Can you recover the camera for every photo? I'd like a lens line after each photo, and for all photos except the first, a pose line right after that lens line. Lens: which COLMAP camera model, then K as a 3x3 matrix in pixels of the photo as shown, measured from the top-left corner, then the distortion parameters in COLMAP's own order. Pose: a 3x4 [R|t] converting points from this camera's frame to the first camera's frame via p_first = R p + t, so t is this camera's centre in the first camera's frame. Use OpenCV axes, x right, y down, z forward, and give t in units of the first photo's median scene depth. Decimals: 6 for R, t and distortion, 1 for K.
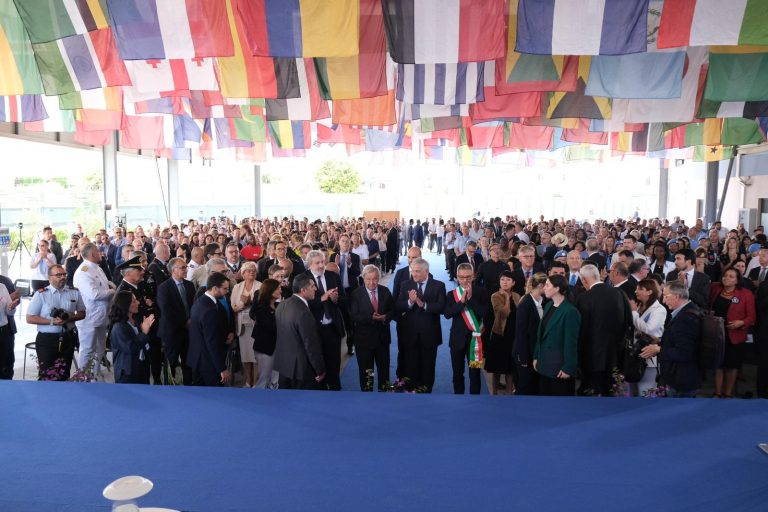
lens RADIAL K [[600.3, 0, 387.8], [0, 600.3, 273.3], [0, 0, 1]] dist [0.003763, 0.002333]
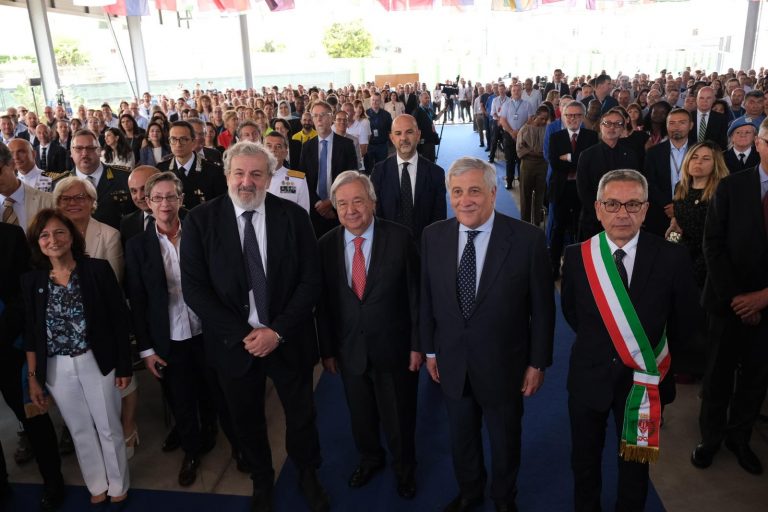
lens RADIAL K [[605.1, 0, 384.0], [0, 605.1, 256.0], [0, 0, 1]] dist [-0.014346, -0.005016]
pose [[0.998504, -0.030116, -0.045635, 0.004507], [0.037799, 0.983277, 0.178153, -0.011325], [0.039506, -0.179611, 0.982944, 0.209688]]
